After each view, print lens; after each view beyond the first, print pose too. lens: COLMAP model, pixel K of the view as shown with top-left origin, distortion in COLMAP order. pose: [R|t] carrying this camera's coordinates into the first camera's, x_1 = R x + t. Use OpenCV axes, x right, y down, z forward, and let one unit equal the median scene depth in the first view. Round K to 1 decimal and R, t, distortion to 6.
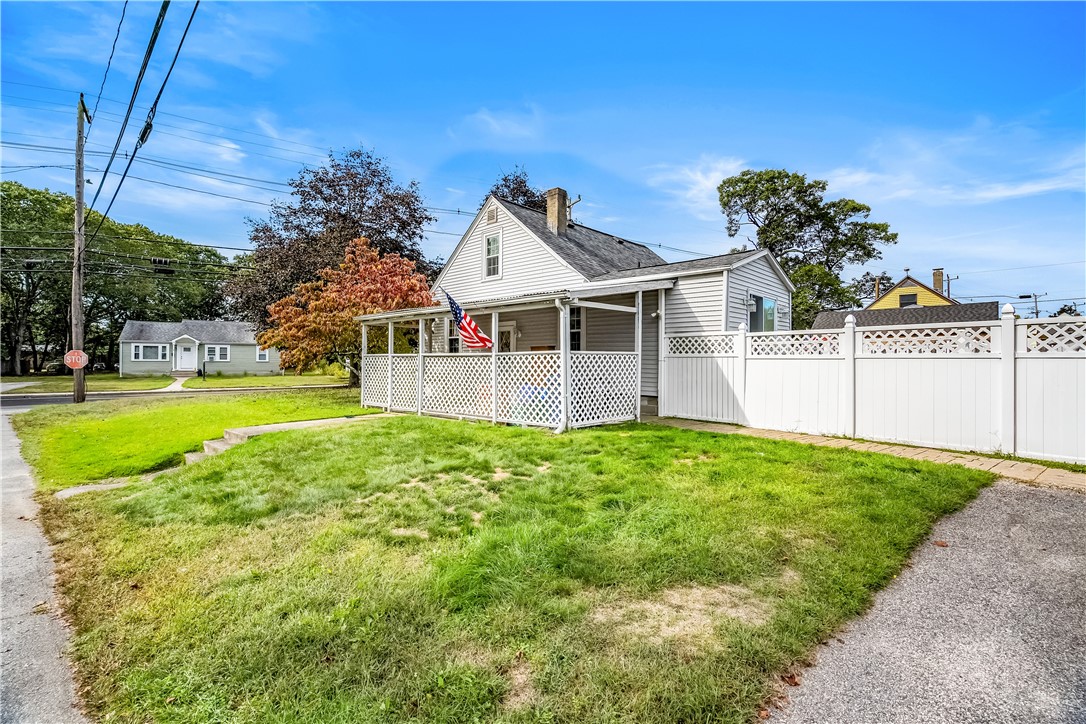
lens RADIAL K [[494.4, 0, 543.0], [0, 494.4, 362.0], [0, 0, 1]] dist [0.018766, 0.000263]
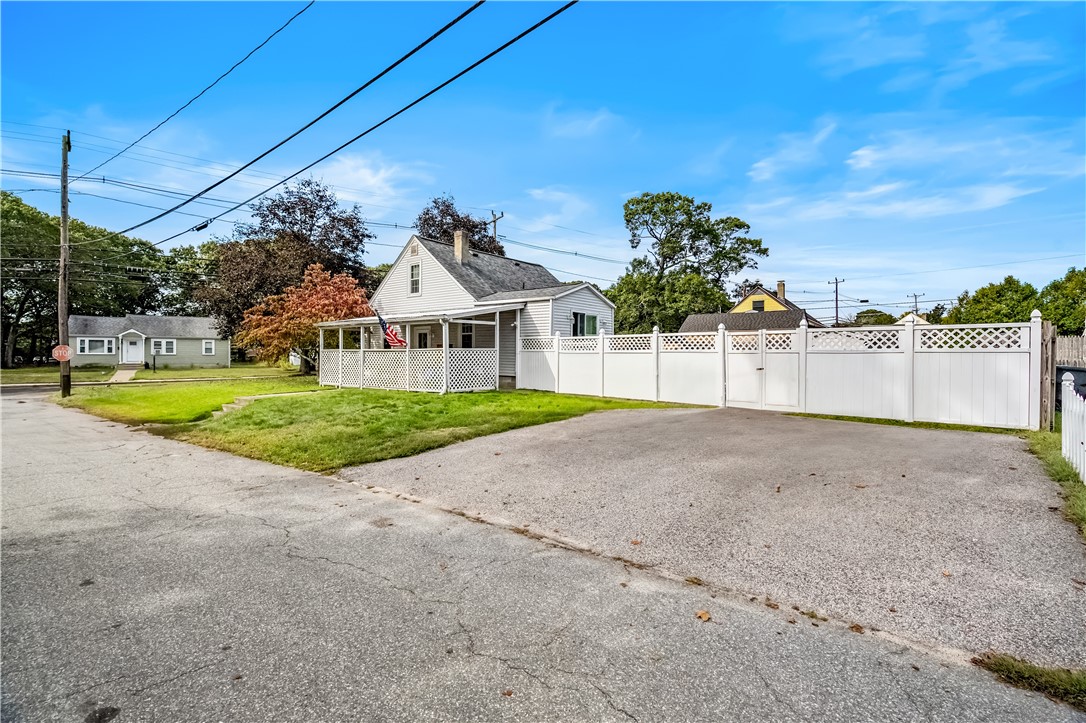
lens RADIAL K [[509.4, 0, 543.0], [0, 509.4, 361.5], [0, 0, 1]] dist [0.017016, -0.000006]
pose [[0.995601, -0.003004, 0.093650, 0.115605], [0.001774, 0.999911, 0.013211, 0.000547], [-0.093682, -0.012987, 0.995517, -0.443493]]
